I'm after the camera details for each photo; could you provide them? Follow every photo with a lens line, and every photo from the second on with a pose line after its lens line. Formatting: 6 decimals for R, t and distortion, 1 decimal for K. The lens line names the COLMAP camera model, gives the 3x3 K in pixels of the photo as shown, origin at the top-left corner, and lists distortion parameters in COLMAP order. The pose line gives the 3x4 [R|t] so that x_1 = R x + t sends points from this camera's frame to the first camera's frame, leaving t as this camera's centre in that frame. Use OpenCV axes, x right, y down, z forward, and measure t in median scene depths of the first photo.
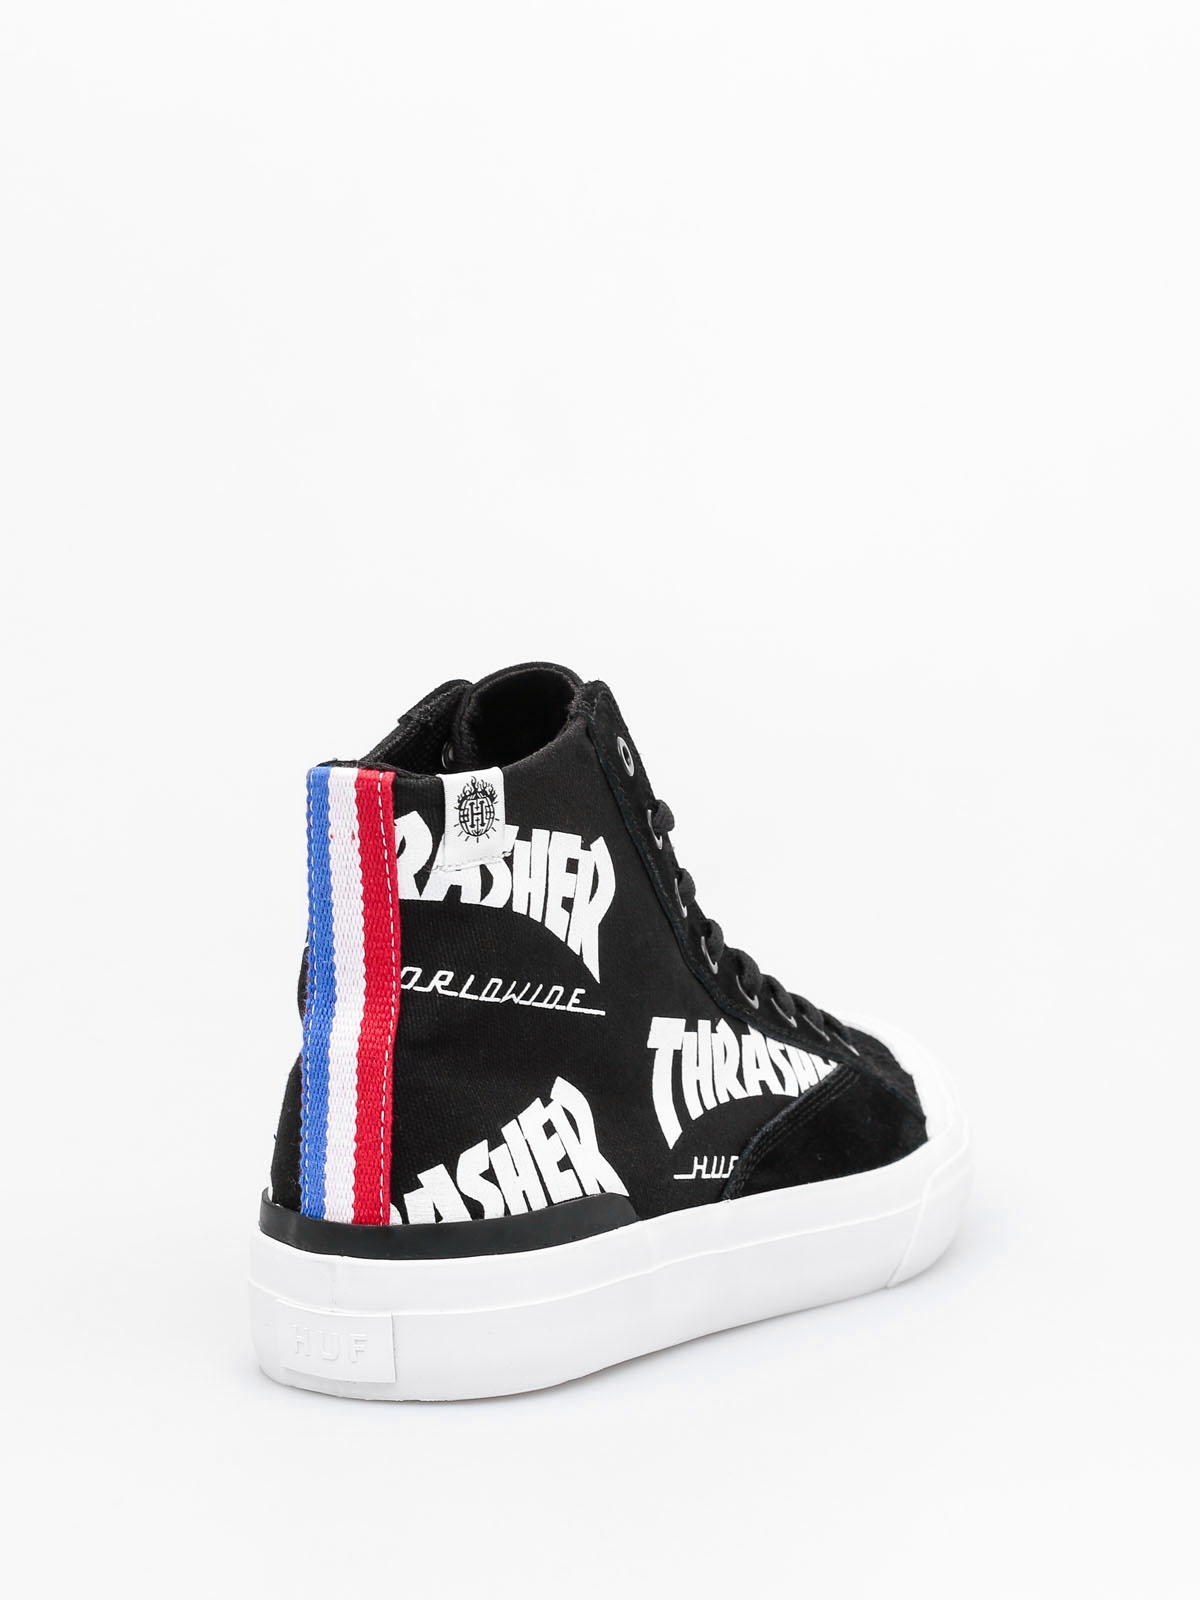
lens RADIAL K [[4161.5, 0, 600.0], [0, 4161.5, 800.0], [0, 0, 1]] dist [-0.147652, -0.239619]
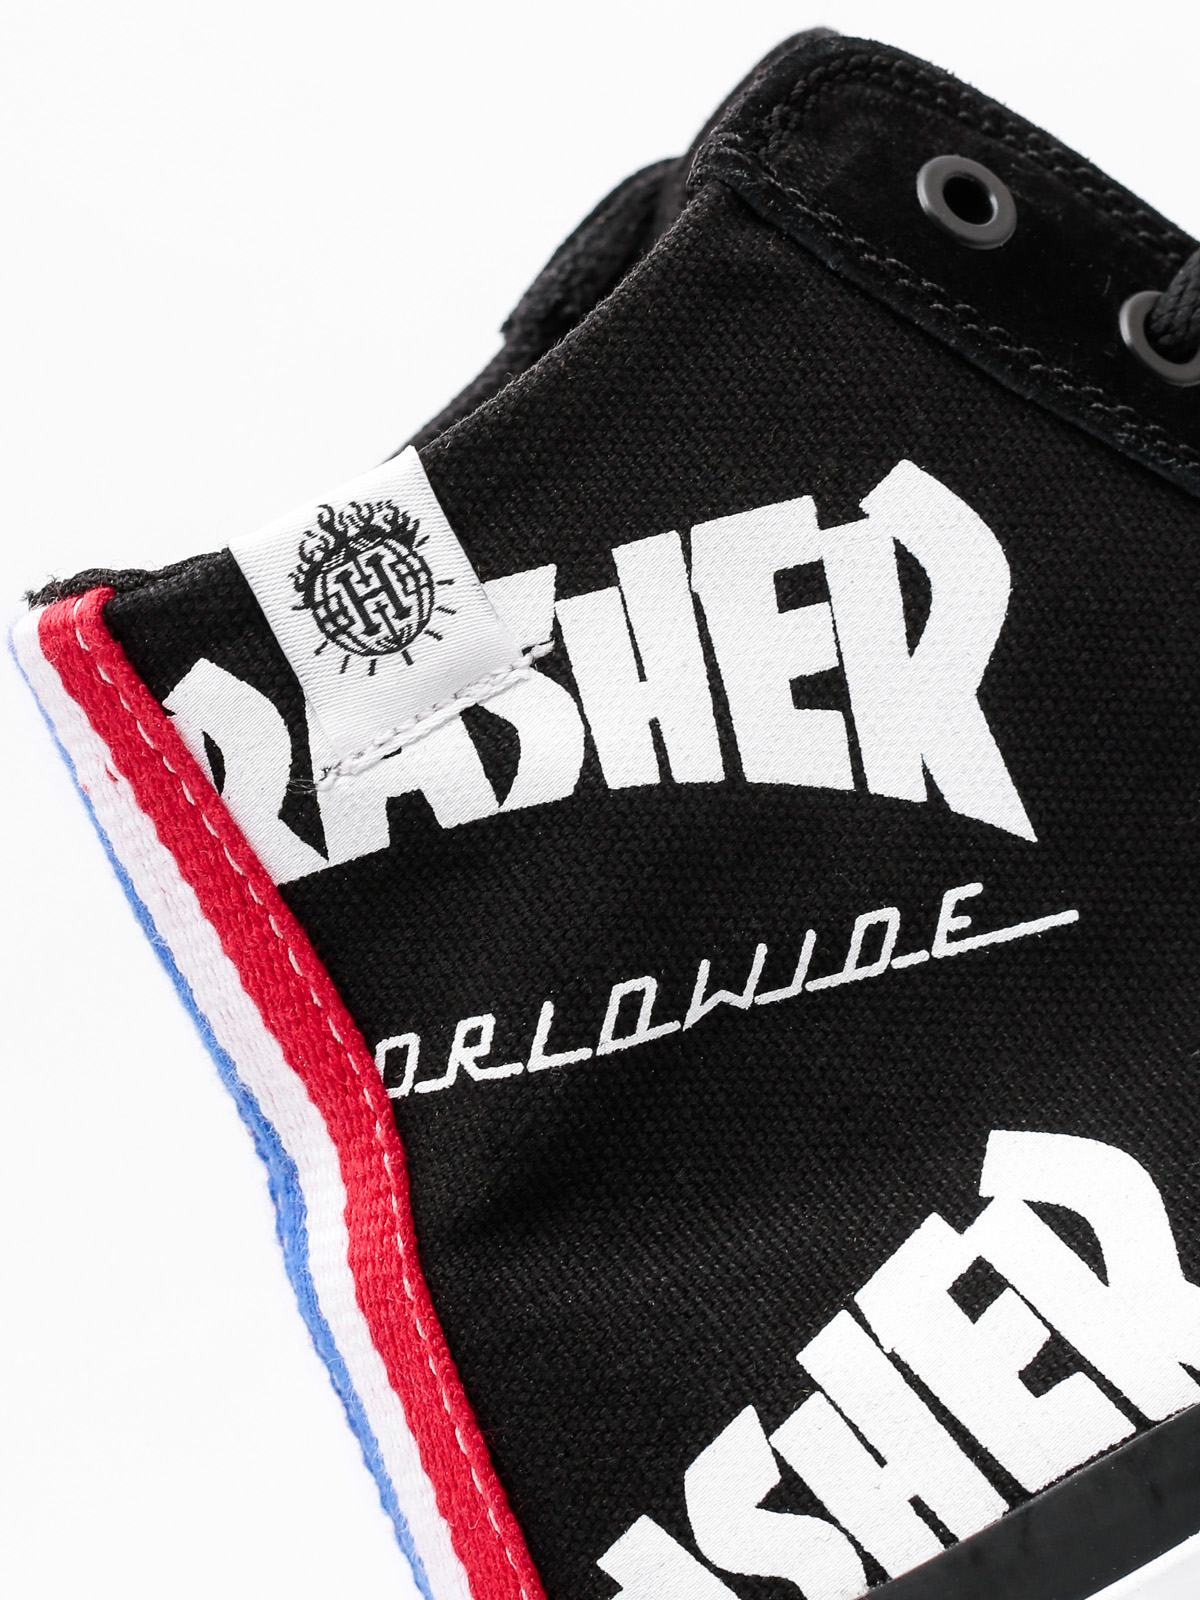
lens RADIAL K [[4161.5, 0, 600.0], [0, 4161.5, 800.0], [0, 0, 1]] dist [-0.147652, -0.239619]
pose [[0.764477, -0.322482, -0.558193, 0.181920], [0.376183, 0.926330, -0.019960, 0.034490], [0.523508, -0.194724, 0.829471, 0.696928]]
